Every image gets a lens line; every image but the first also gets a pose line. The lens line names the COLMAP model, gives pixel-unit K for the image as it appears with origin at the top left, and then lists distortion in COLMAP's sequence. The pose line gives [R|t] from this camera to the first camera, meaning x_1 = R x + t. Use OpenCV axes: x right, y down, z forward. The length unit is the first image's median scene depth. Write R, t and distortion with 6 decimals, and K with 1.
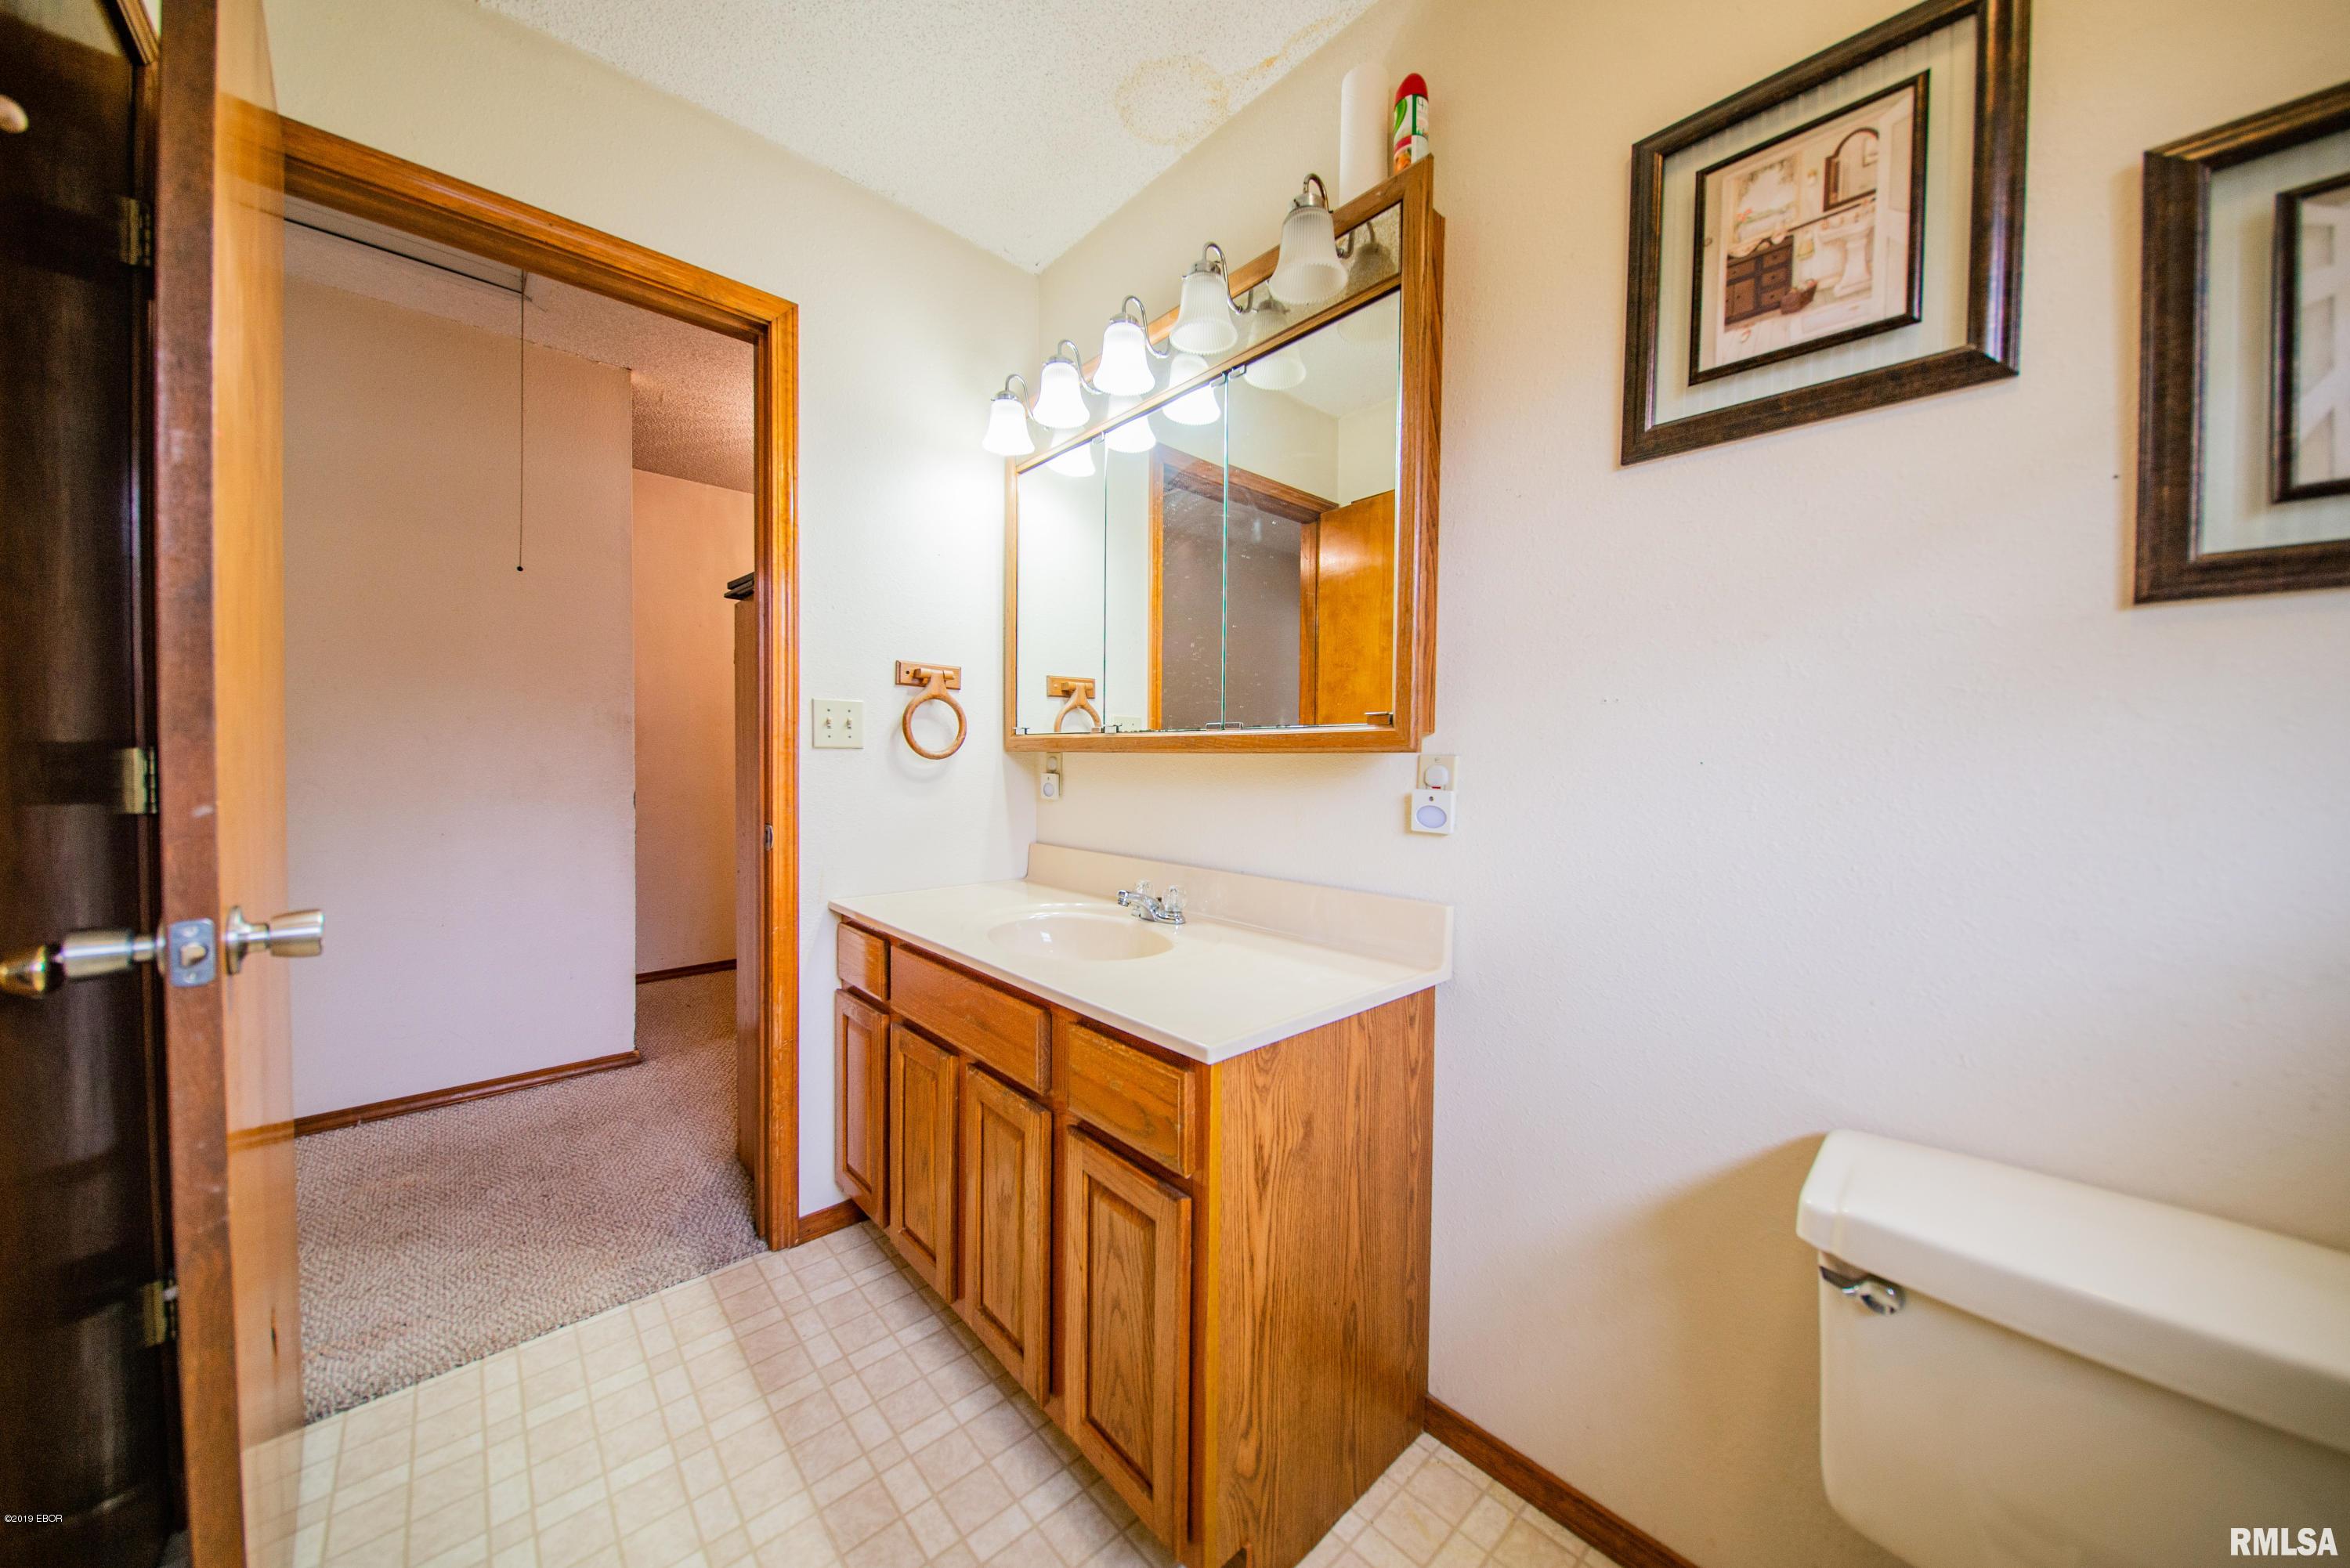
lens RADIAL K [[784.0, 0, 1175.0], [0, 784.0, 784.0], [0, 0, 1]] dist [-0.009975, -0.000207]
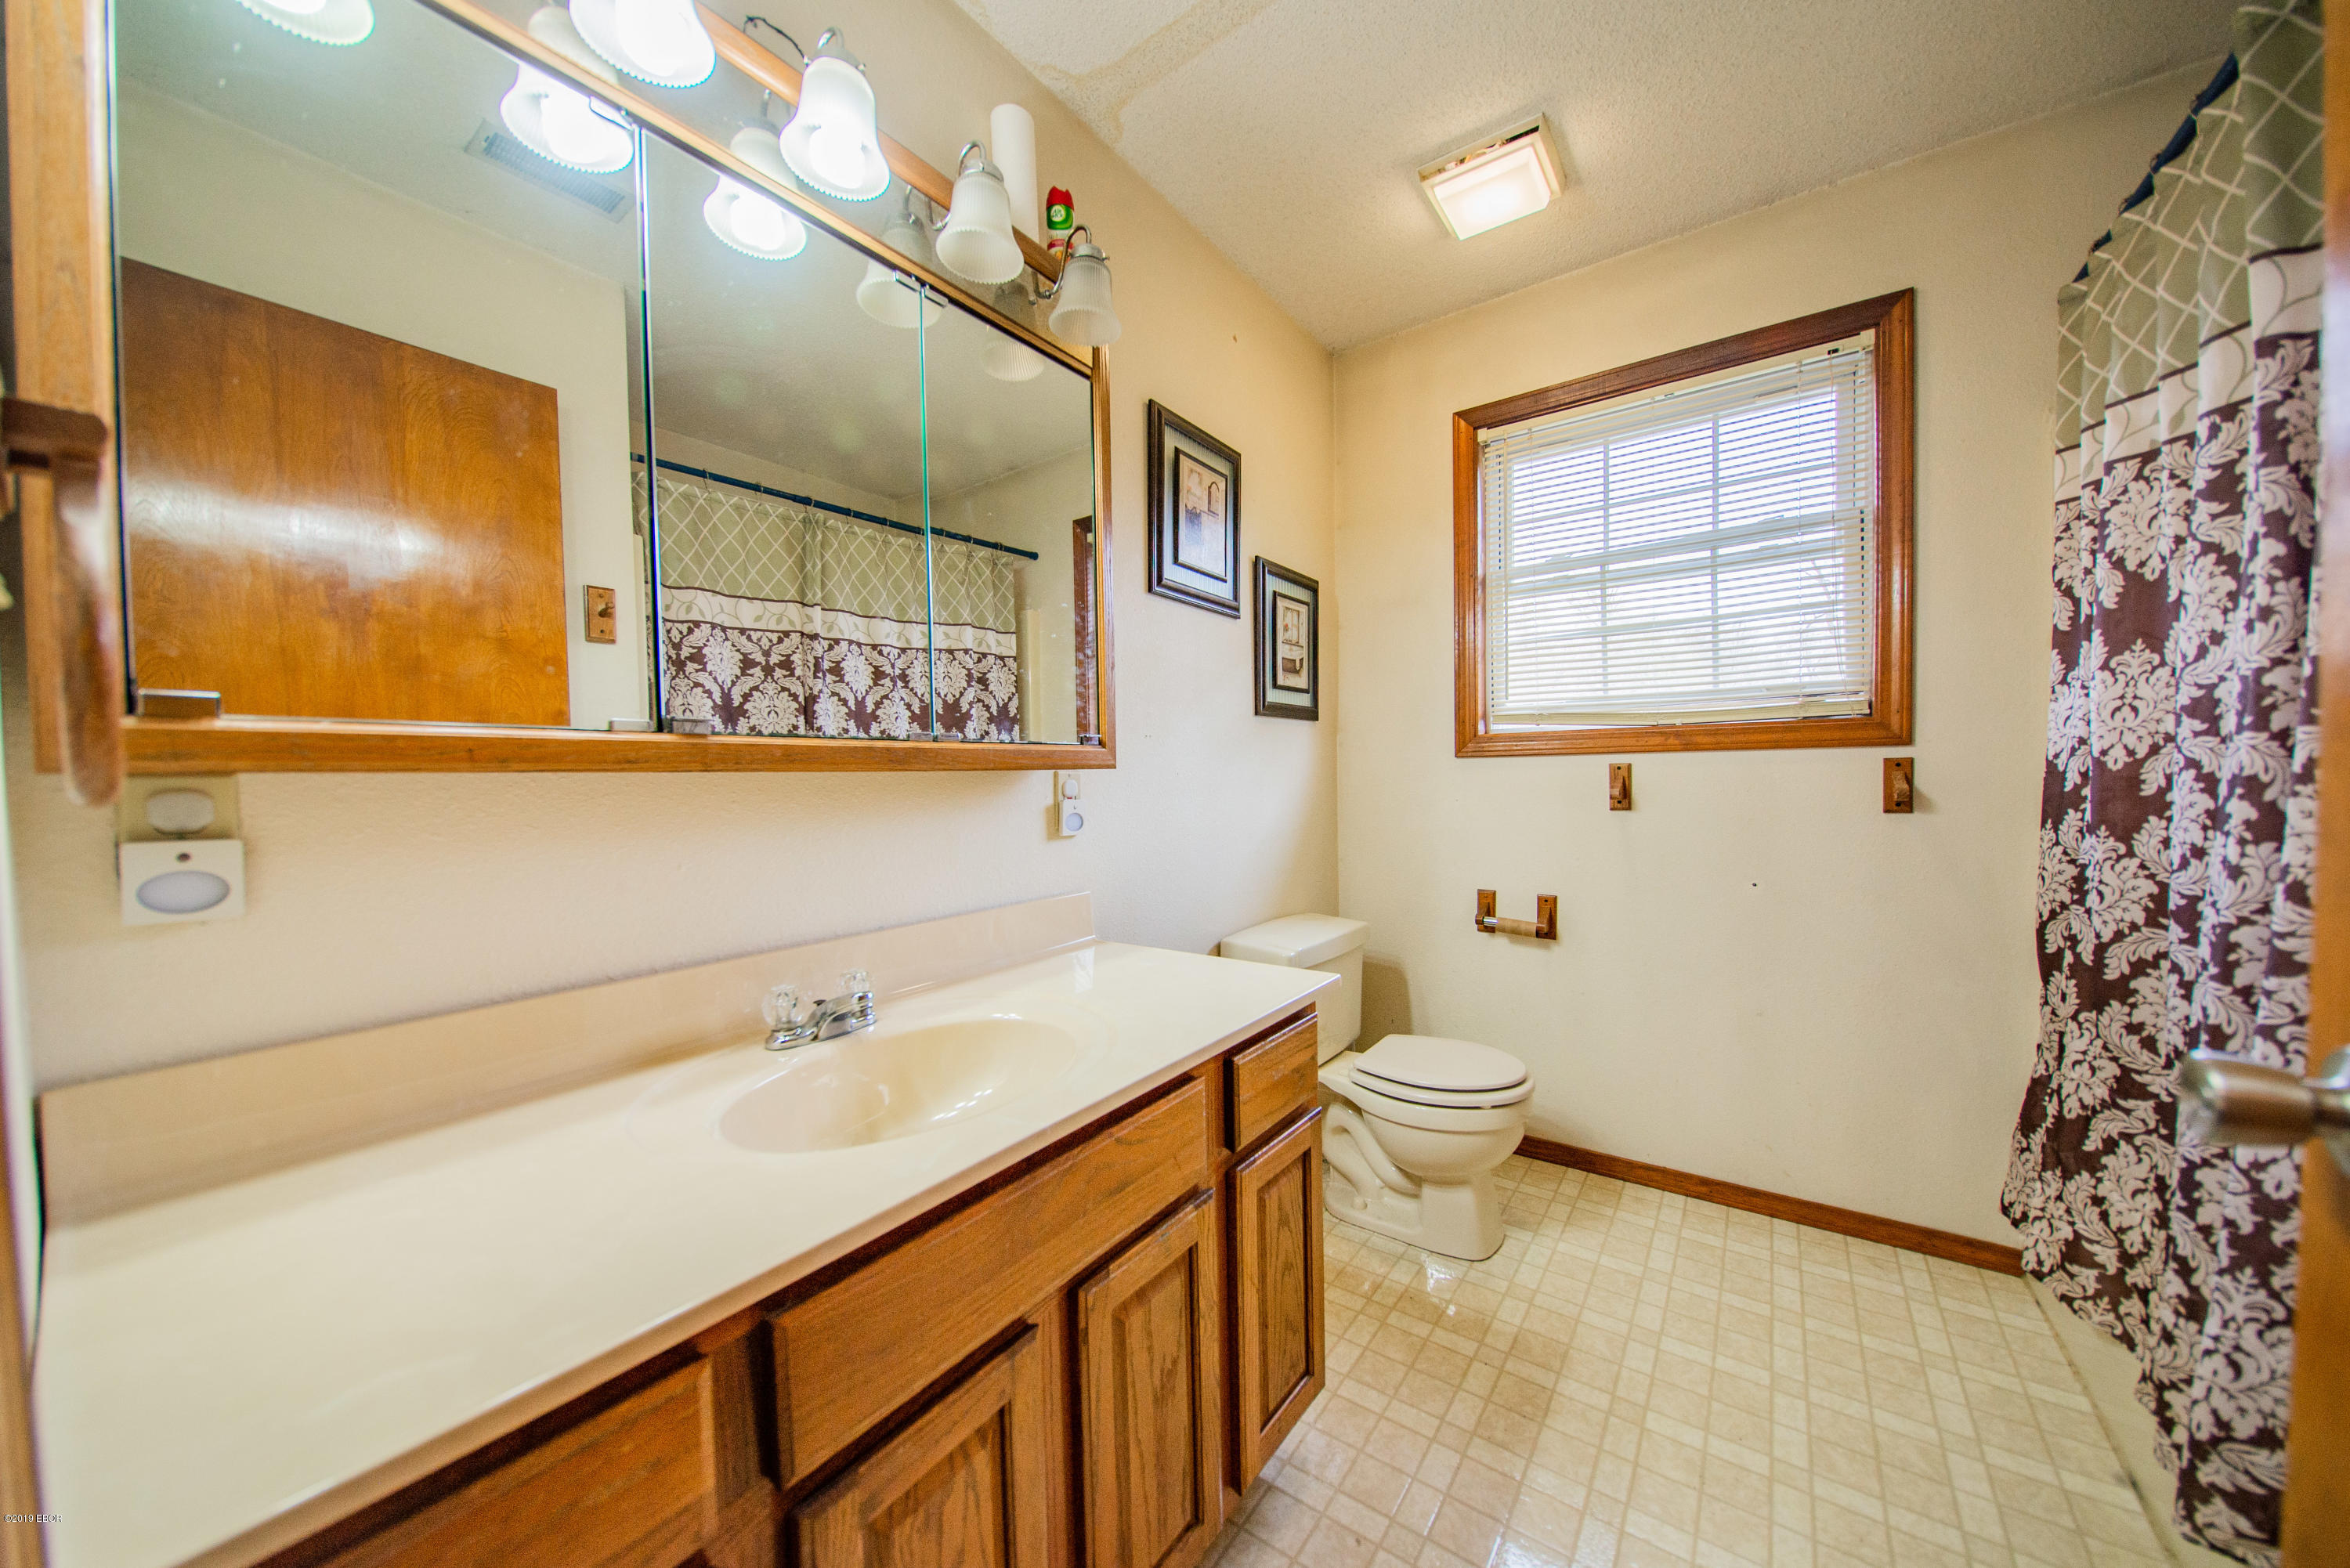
lens RADIAL K [[878.1, 0, 1164.8], [0, 878.1, 782.5], [0, 0, 1]] dist [-0.000483, -0.000195]
pose [[-0.237331, -0.029127, 0.970992, -1.382841], [0.033068, 0.998729, 0.038042, -0.090185], [-0.970866, 0.041137, -0.236066, 1.605260]]
